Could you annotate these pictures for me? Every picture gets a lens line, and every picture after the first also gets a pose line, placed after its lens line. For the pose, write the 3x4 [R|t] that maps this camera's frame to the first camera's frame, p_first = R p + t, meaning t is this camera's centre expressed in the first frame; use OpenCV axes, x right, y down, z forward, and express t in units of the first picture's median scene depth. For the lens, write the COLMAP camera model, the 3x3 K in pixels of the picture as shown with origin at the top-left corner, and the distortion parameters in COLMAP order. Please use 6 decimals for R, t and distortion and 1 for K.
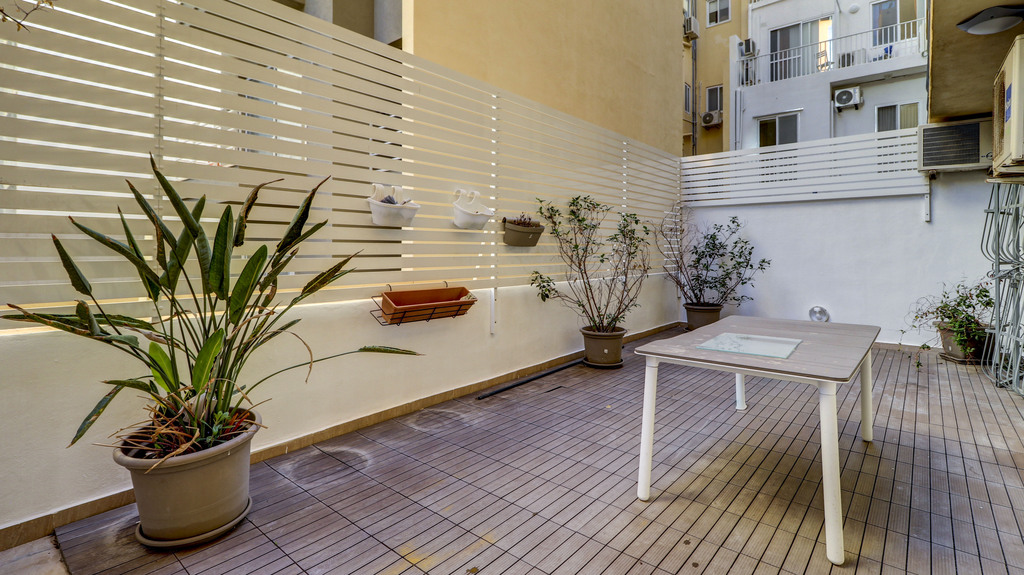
lens RADIAL K [[517.6, 0, 512.0], [0, 517.6, 218.5], [0, 0, 1]] dist [0.001640, 0.000099]
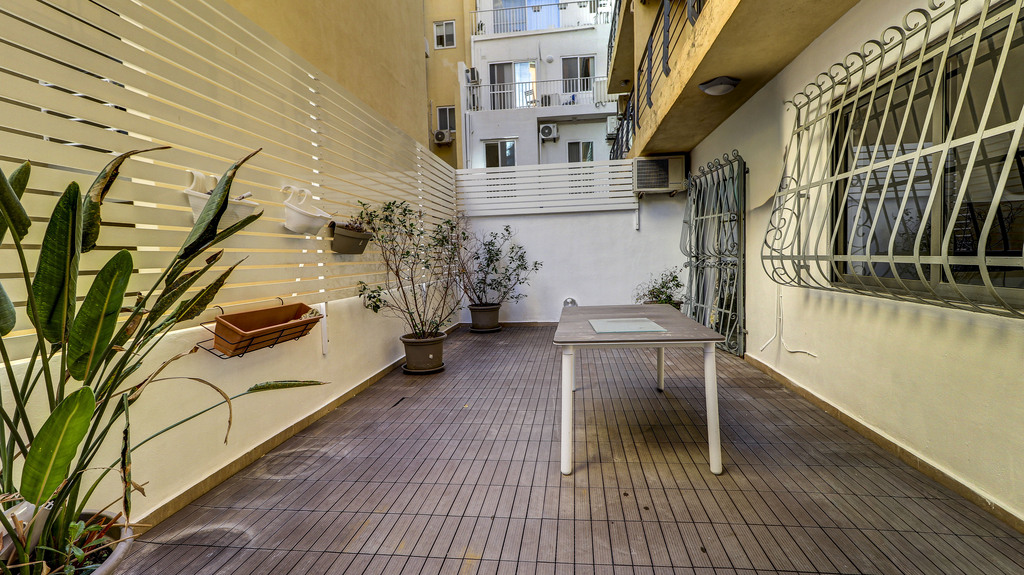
lens RADIAL K [[496.6, 0, 540.4], [0, 496.6, 264.0], [0, 0, 1]] dist [0.001137, -0.000342]
pose [[0.811999, -0.037854, 0.582430, -0.199098], [0.000234, 0.997916, 0.064531, 0.013957], [-0.583658, -0.052262, 0.810316, 0.100004]]
